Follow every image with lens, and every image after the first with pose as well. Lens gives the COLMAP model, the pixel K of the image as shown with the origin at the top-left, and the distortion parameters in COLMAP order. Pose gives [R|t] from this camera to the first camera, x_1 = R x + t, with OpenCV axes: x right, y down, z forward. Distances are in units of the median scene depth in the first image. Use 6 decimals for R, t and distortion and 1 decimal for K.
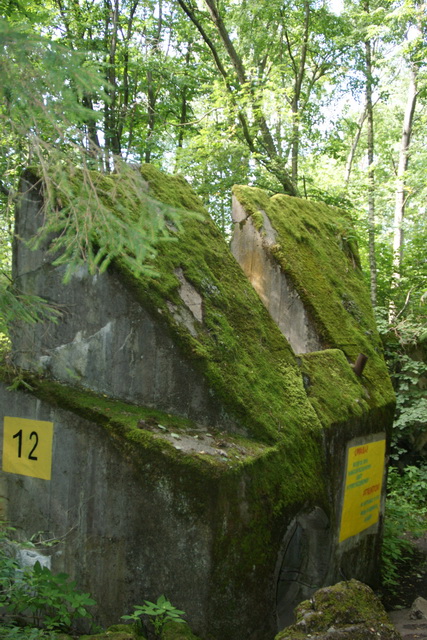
lens RADIAL K [[795.0, 0, 210.4], [0, 795.0, 324.7], [0, 0, 1]] dist [-0.115300, 0.000000]
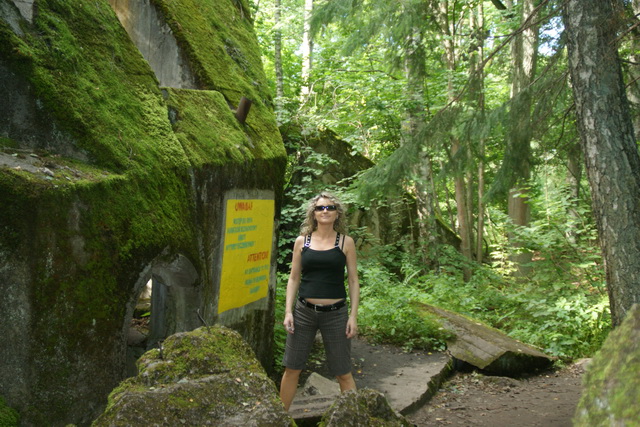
lens RADIAL K [[795.0, 0, 321.3], [0, 795.0, 208.8], [0, 0, 1]] dist [-0.115300, 0.000000]
pose [[0.971680, -0.014926, 0.235829, 0.082910], [0.005242, 0.999119, 0.041638, 0.148862], [-0.236242, -0.039223, 0.970902, 0.178217]]
